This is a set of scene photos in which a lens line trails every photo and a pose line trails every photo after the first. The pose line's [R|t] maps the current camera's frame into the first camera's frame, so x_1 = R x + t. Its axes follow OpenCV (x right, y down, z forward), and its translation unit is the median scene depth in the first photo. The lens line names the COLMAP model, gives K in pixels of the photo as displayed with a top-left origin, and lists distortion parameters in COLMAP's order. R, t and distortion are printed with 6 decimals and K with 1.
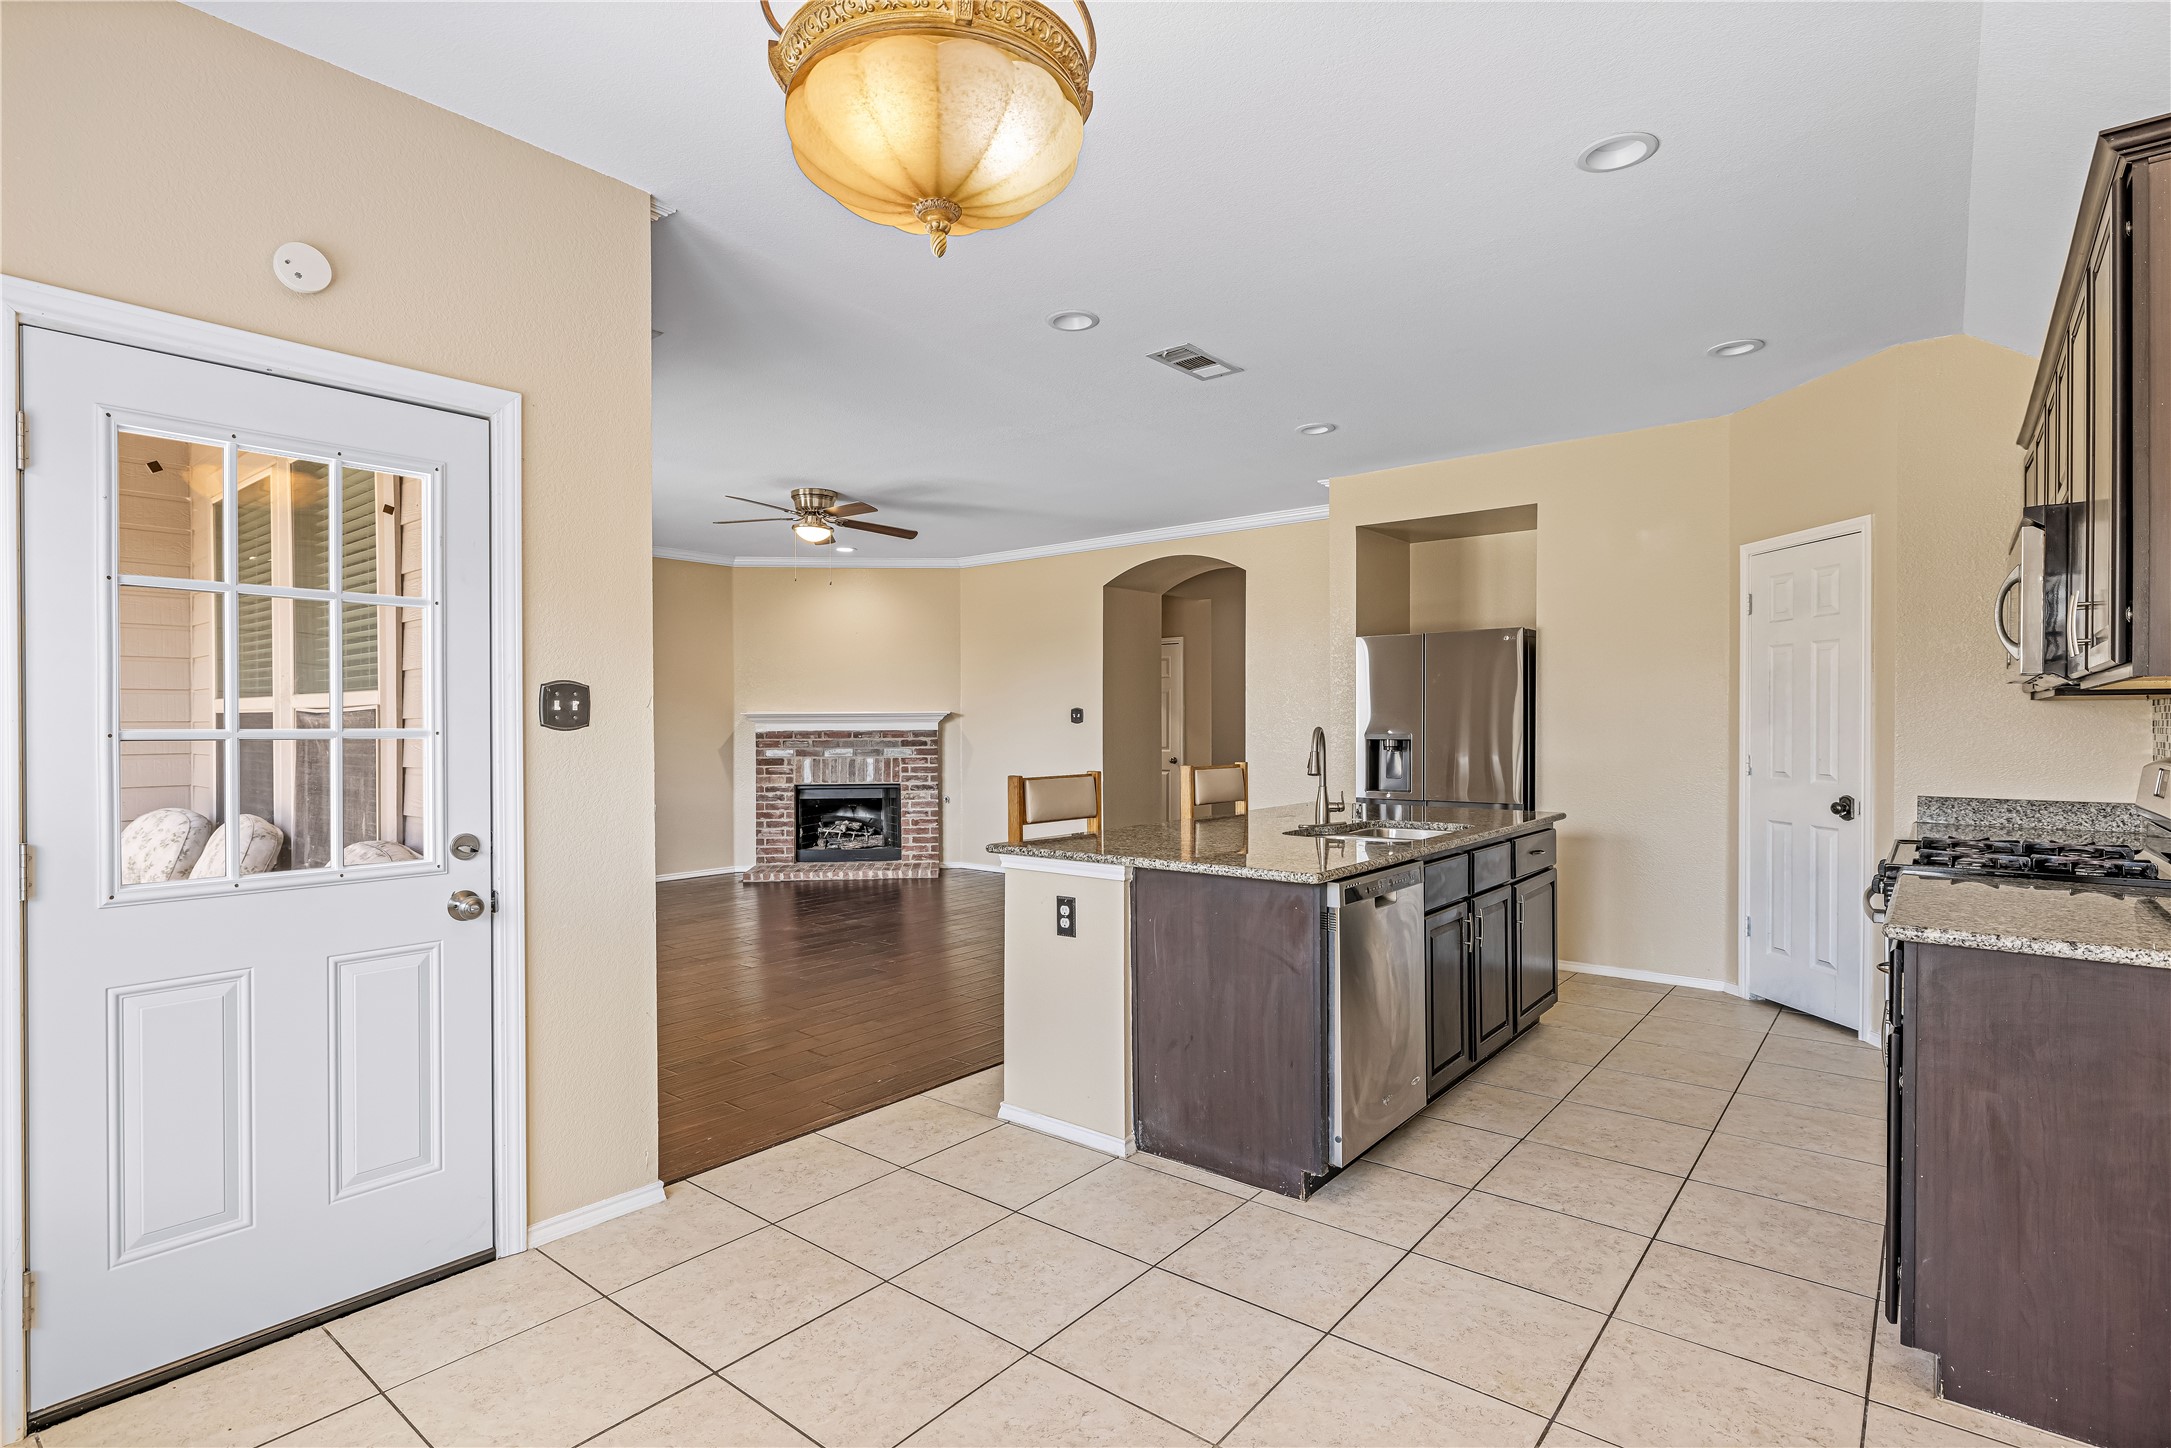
lens RADIAL K [[1050.0, 0, 1088.4], [0, 1050.0, 730.2], [0, 0, 1]] dist [-0.006239, 0.002289]
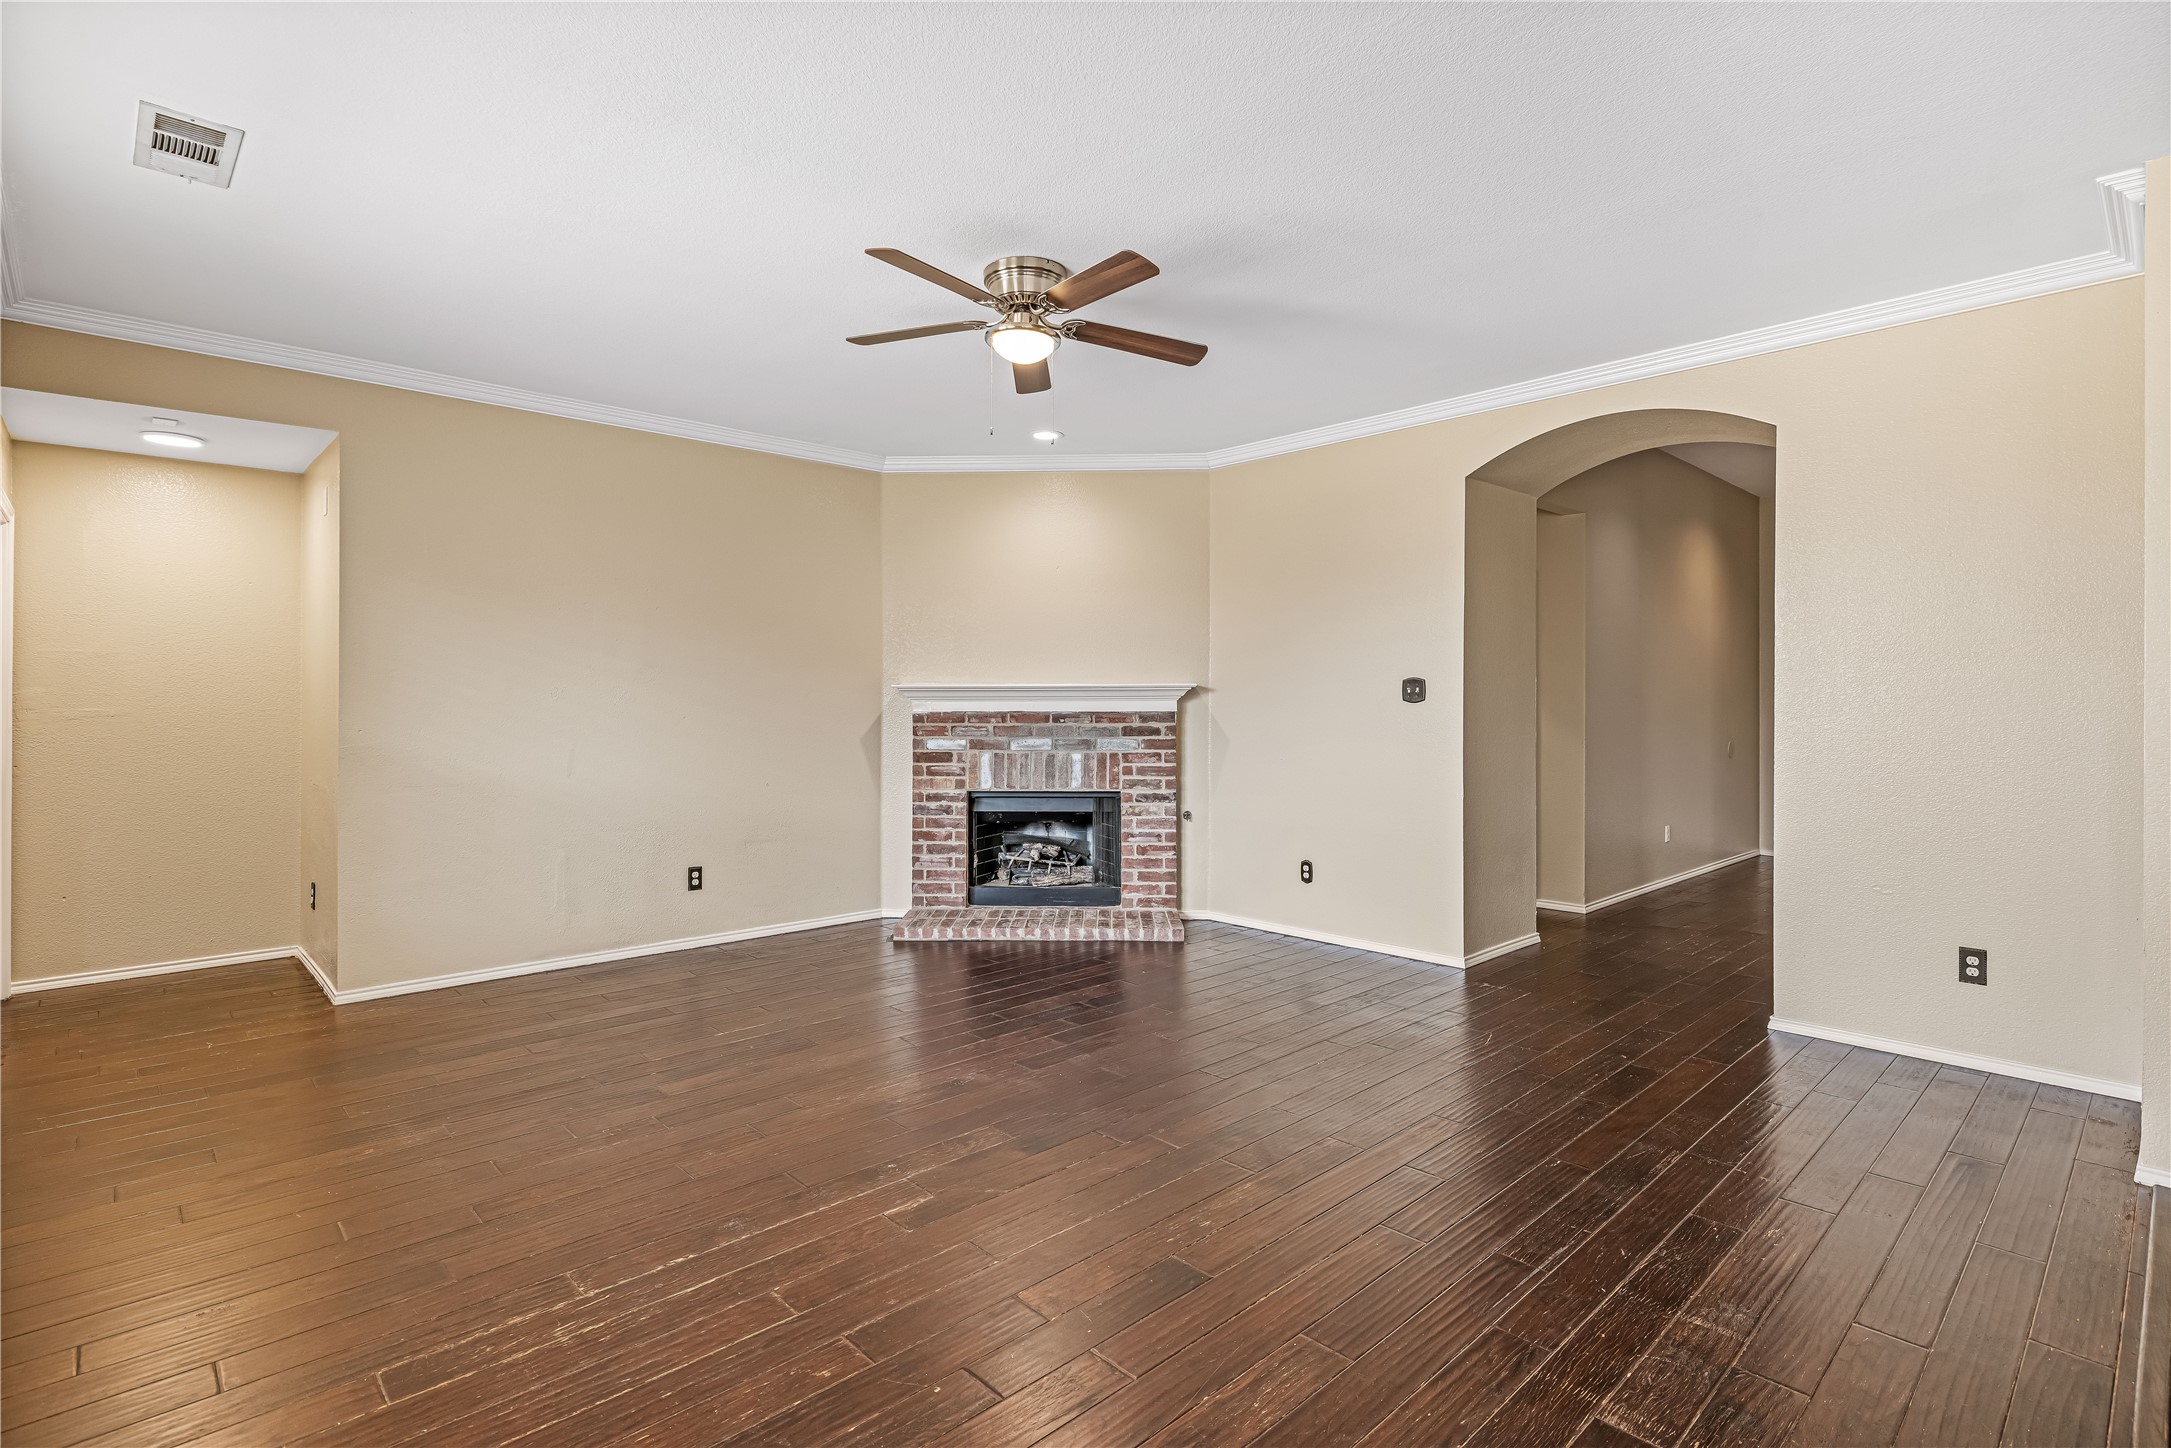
lens RADIAL K [[1050.0, 0, 1085.0], [0, 1050.0, 696.1], [0, 0, 1]] dist [-0.006239, 0.002289]
pose [[0.990178, 0.004229, -0.139747, -0.116741], [-0.006006, 0.999906, -0.012295, -0.001814], [0.139682, 0.013014, 0.990111, 0.357881]]
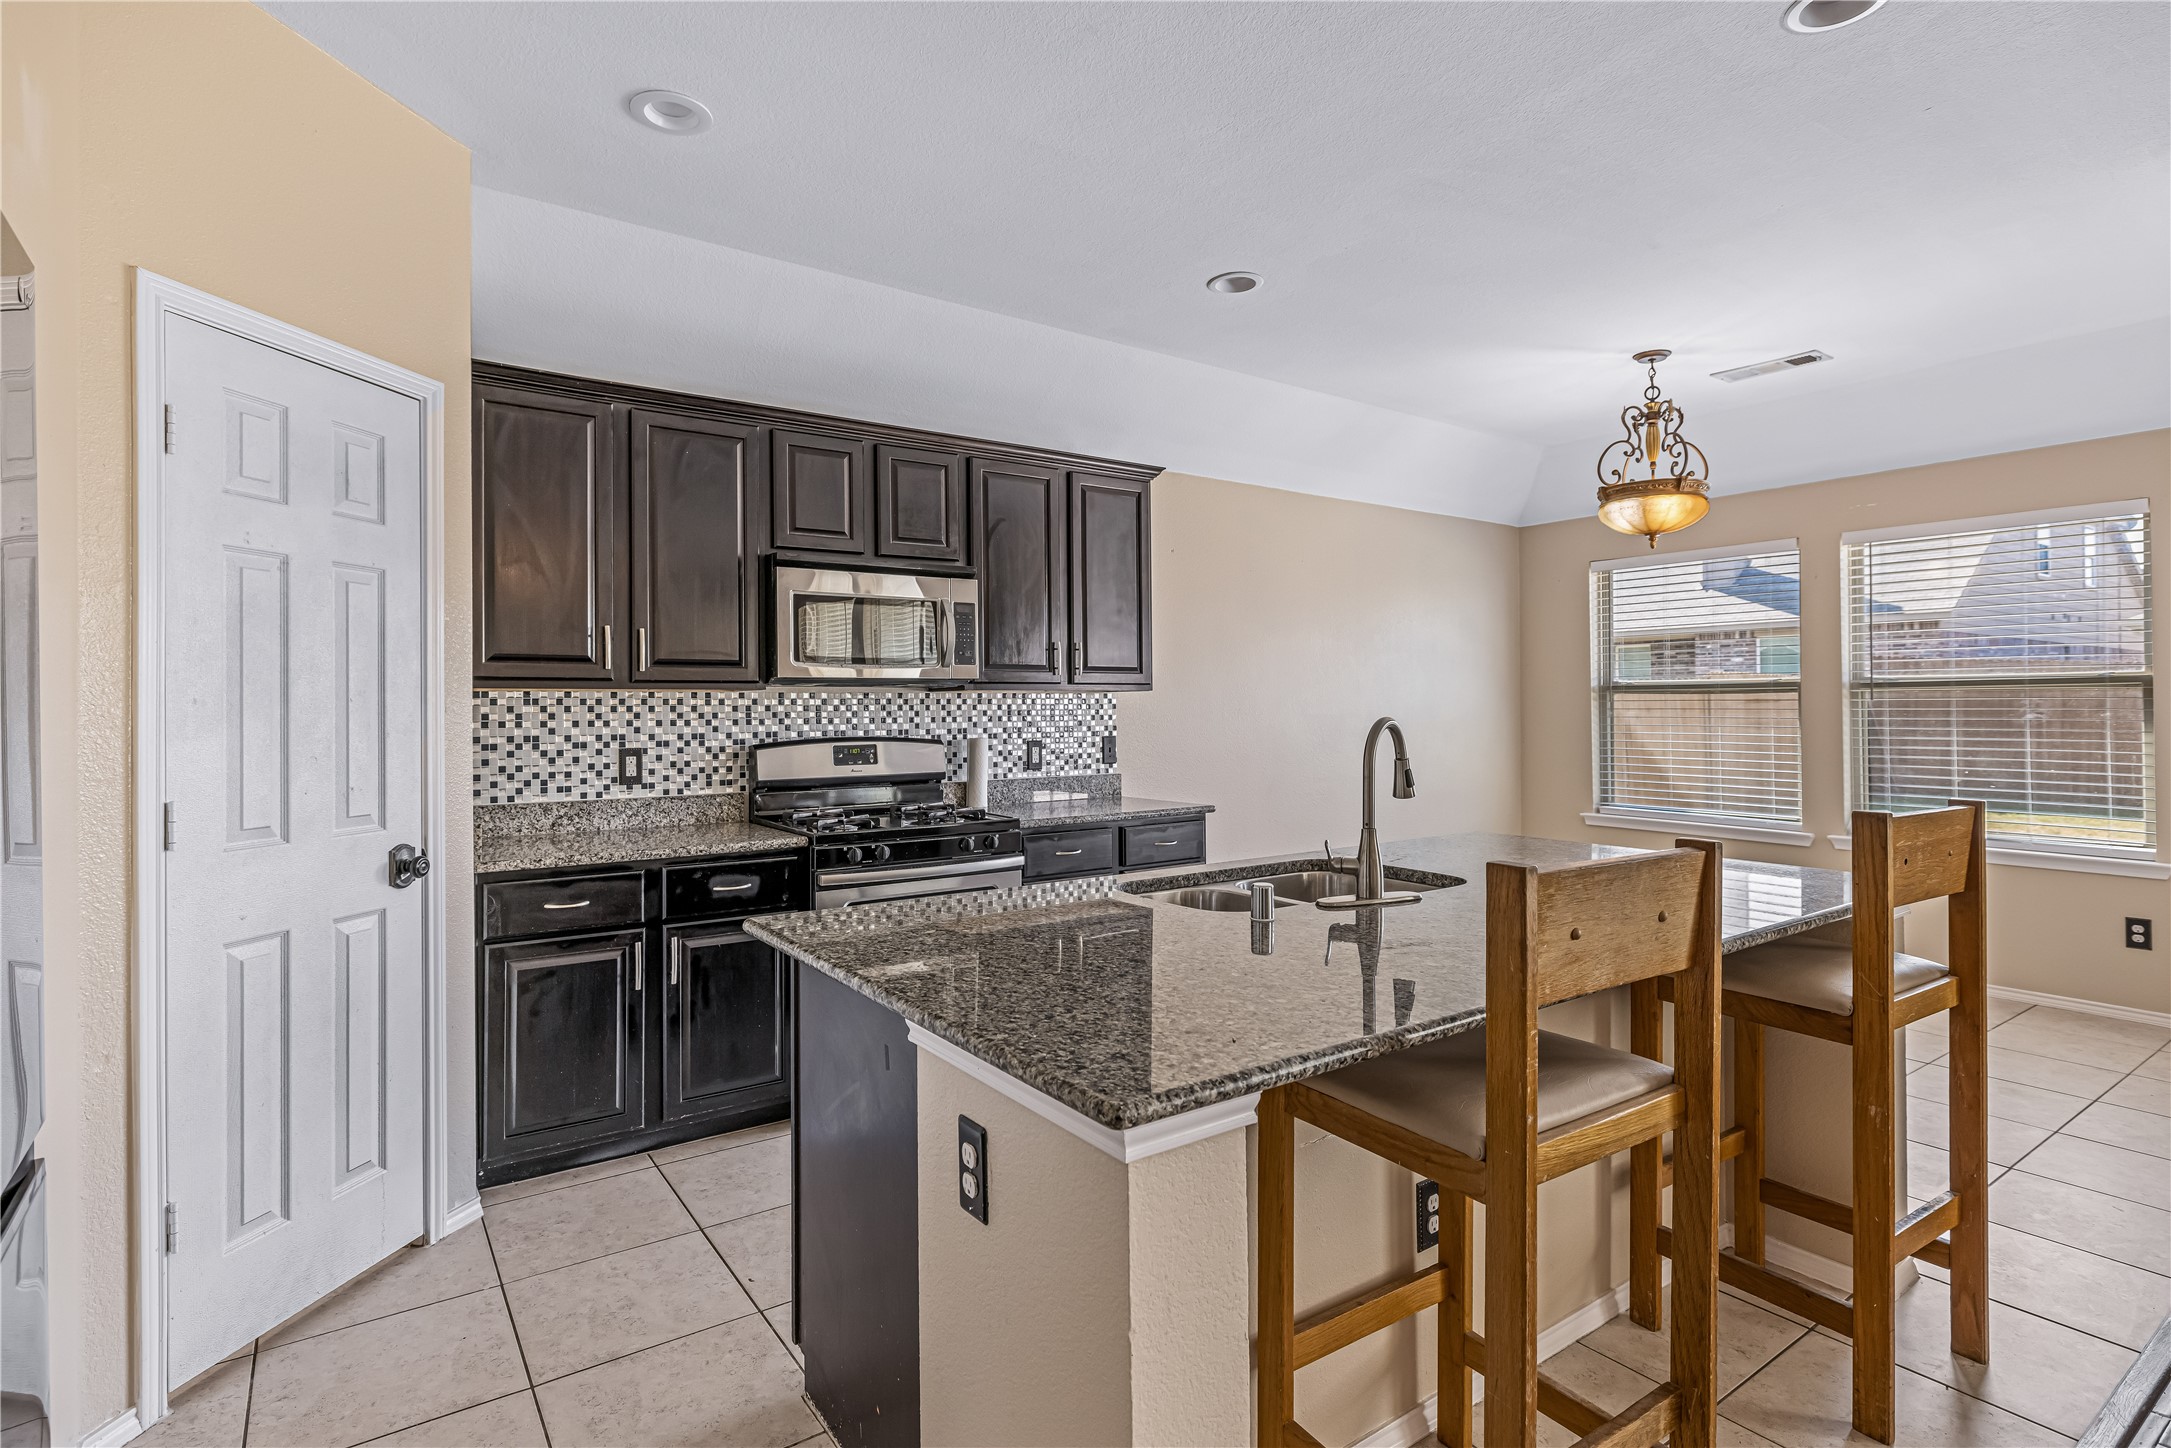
lens RADIAL K [[1050.0, 0, 1077.8], [0, 1050.0, 705.0], [0, 0, 1]] dist [-0.006239, 0.002289]
pose [[-0.957351, 0.009676, 0.288764, 0.098917], [0.011510, 0.999923, 0.004655, -0.006758], [-0.288697, 0.007780, -0.957389, 0.733109]]
